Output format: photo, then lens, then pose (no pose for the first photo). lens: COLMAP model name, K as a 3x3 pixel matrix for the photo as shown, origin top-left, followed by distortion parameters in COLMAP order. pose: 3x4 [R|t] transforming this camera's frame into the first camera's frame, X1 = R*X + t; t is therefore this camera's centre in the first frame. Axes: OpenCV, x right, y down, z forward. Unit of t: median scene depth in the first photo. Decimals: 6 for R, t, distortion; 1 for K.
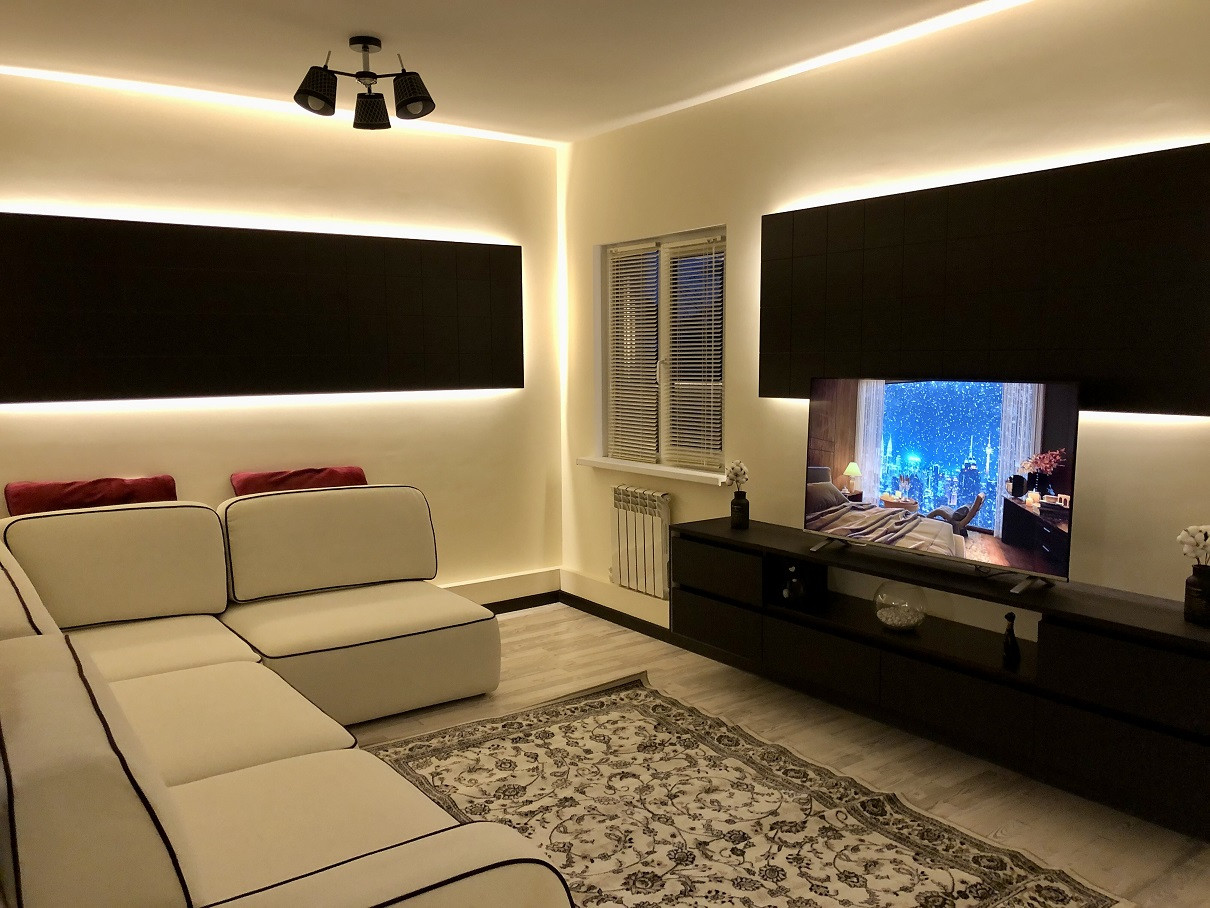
lens RADIAL K [[989.2, 0, 600.5], [0, 989.2, 451.6], [0, 0, 1]] dist [0.048306, -0.062665]
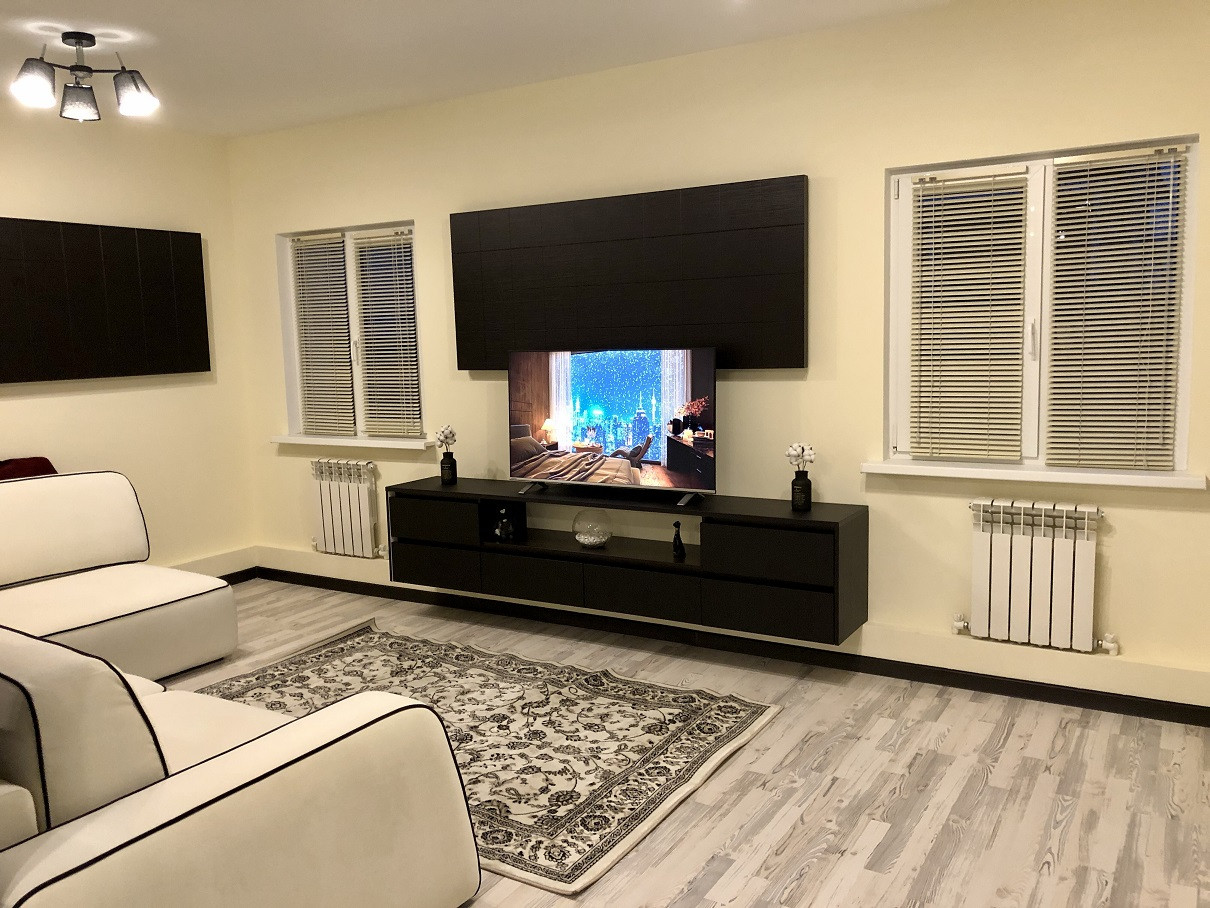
lens RADIAL K [[978.3, 0, 604.8], [0, 978.3, 425.8], [0, 0, 1]] dist [0.059372, -0.081468]
pose [[0.917759, -0.053161, 0.393563, -0.174081], [0.059214, 0.998240, -0.003244, 0.029878], [-0.392698, 0.026282, 0.919292, -0.159888]]
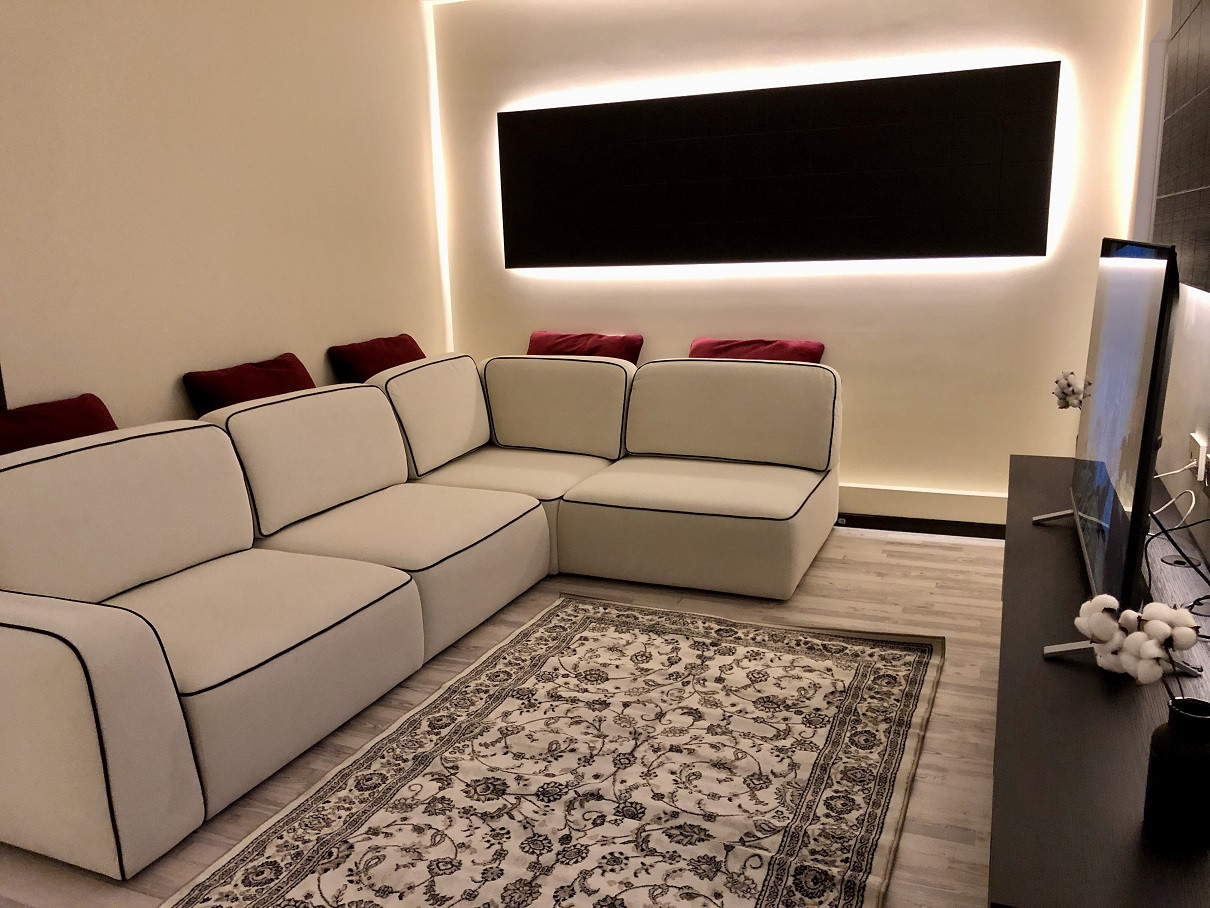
lens RADIAL K [[984.5, 0, 603.5], [0, 984.5, 463.0], [0, 0, 1]] dist [0.077642, -0.116965]
pose [[0.522829, 0.180375, -0.833136, 0.645390], [-0.062637, 0.982844, 0.173479, -0.032250], [0.850133, -0.038515, 0.525157, 0.475470]]
